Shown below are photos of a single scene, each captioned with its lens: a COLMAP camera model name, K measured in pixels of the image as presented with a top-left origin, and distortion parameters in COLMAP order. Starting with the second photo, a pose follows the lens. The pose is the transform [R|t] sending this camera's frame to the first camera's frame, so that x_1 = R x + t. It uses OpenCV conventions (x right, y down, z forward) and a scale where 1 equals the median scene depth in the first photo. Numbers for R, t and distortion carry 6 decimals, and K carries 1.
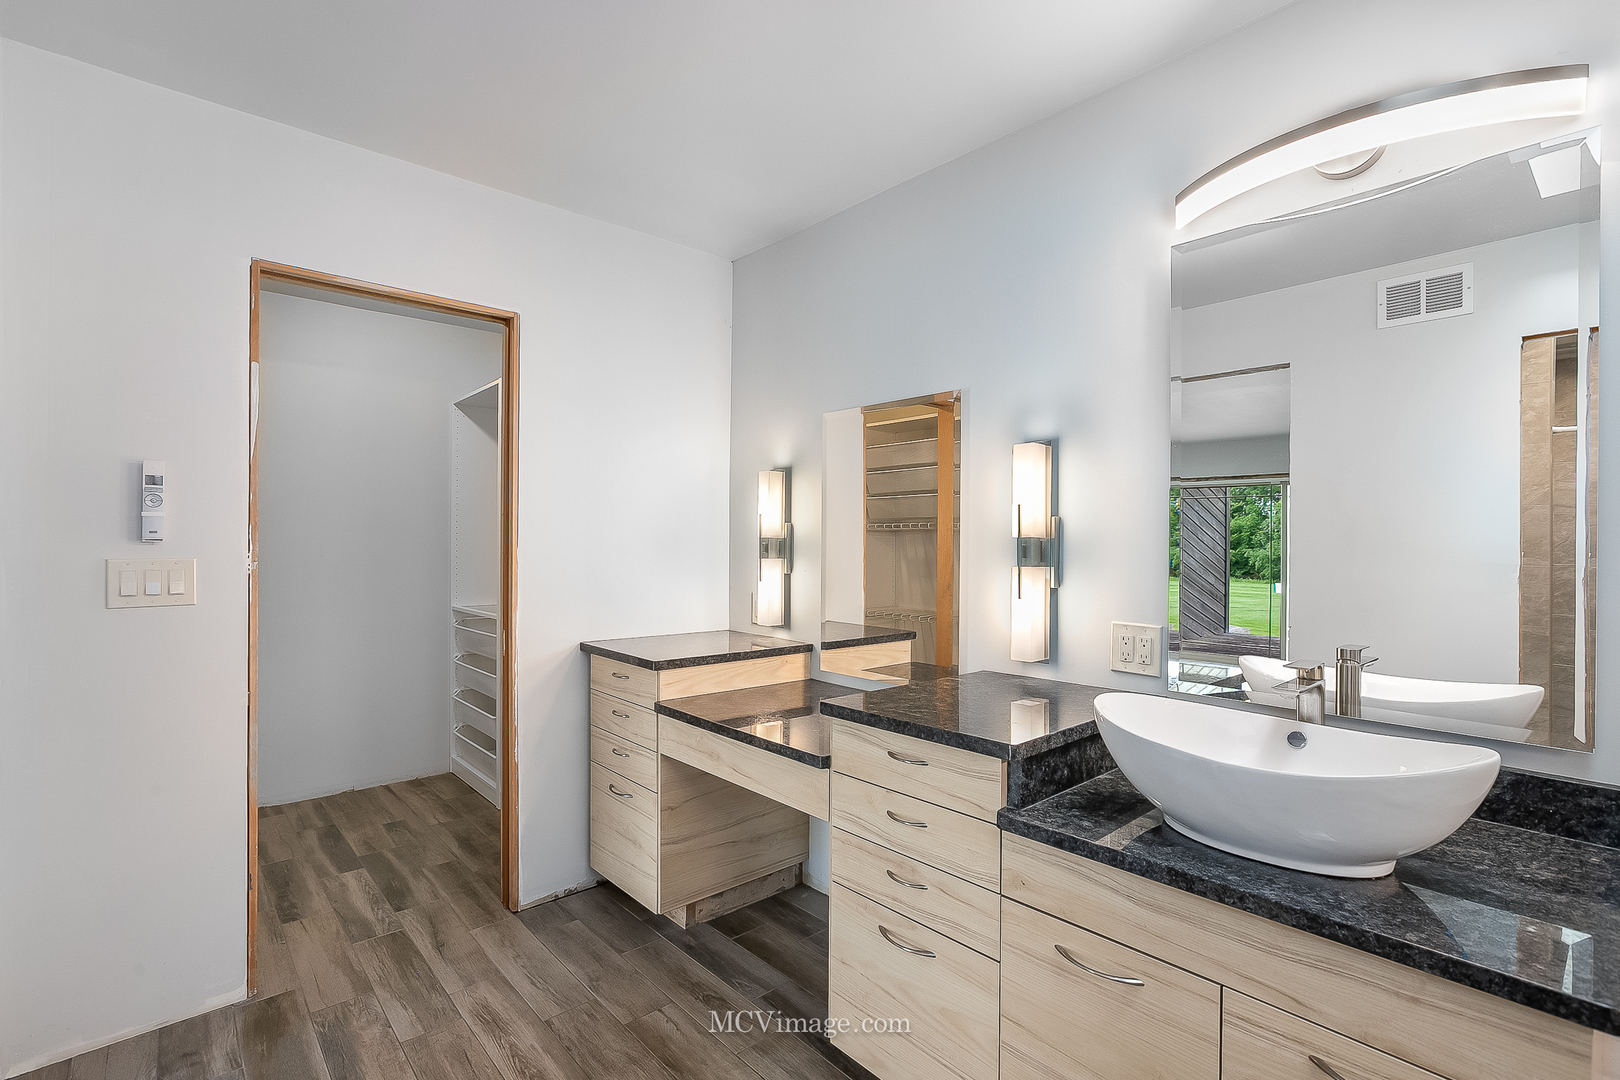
lens RADIAL K [[734.5, 0, 815.3], [0, 734.5, 543.9], [0, 0, 1]] dist [-0.017314, 0.002613]
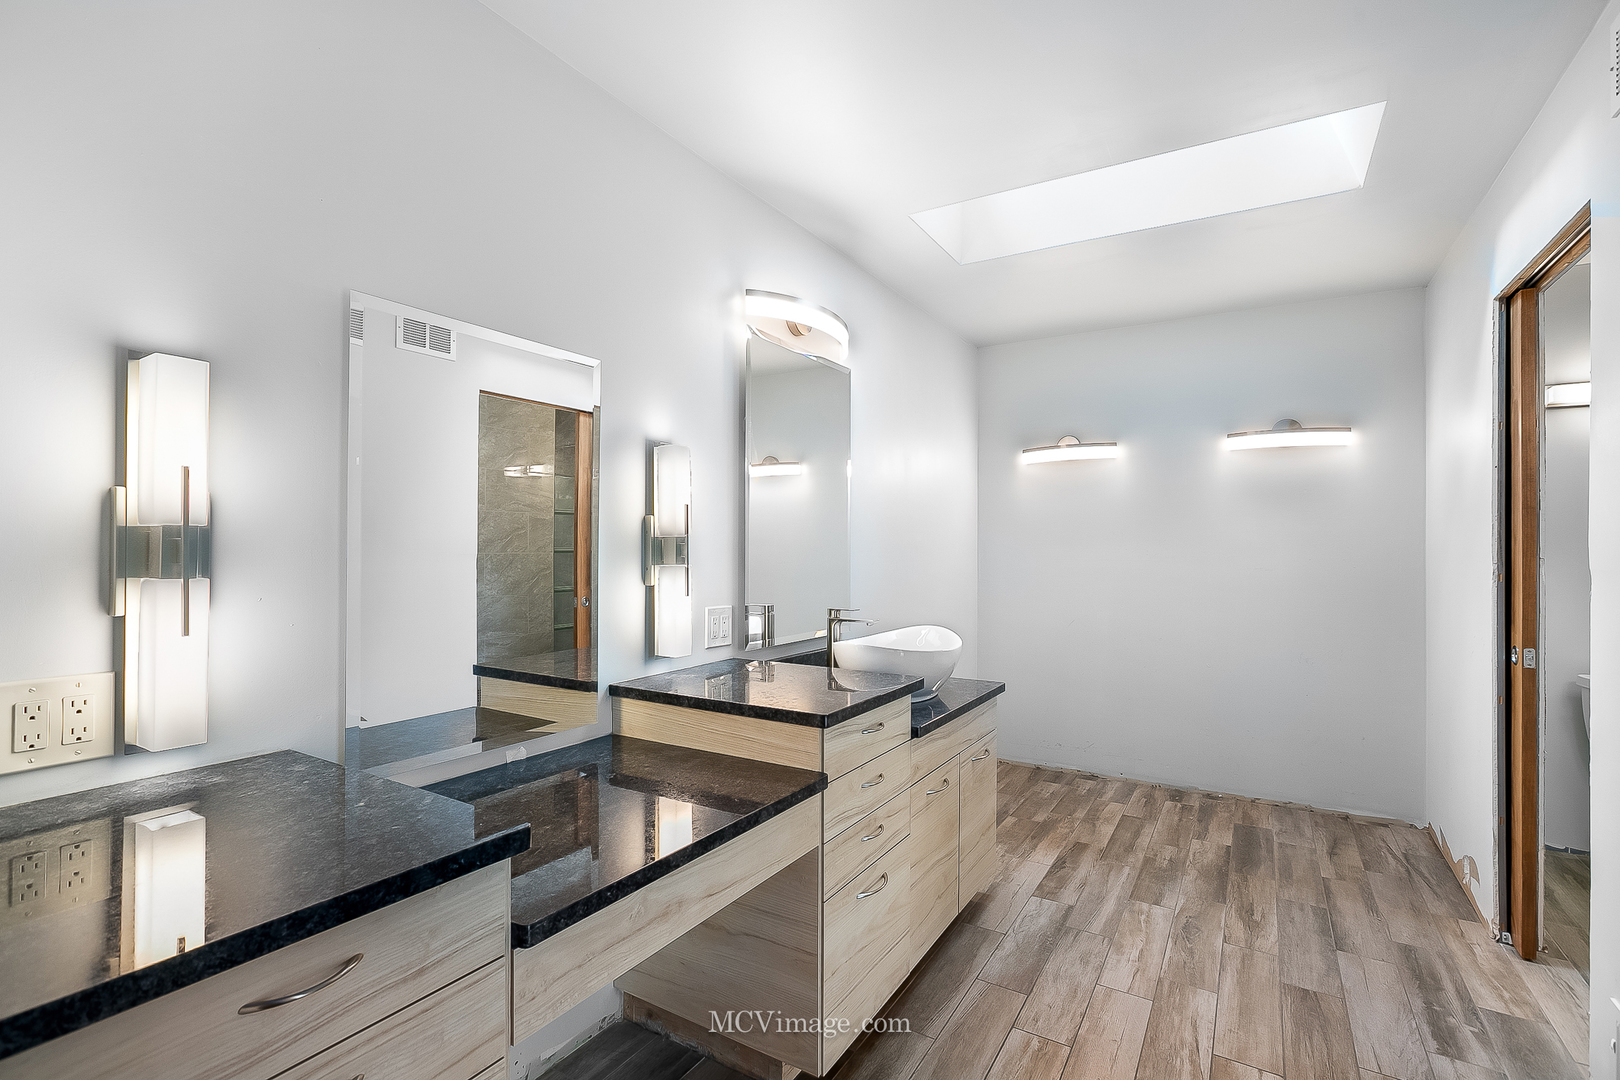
lens RADIAL K [[734.5, 0, 816.2], [0, 734.5, 541.7], [0, 0, 1]] dist [-0.017314, 0.002613]
pose [[-0.276989, 0.001881, 0.960871, -0.719222], [-0.005213, 0.999980, -0.003461, 0.001013], [-0.960859, -0.005968, -0.276974, 1.045583]]
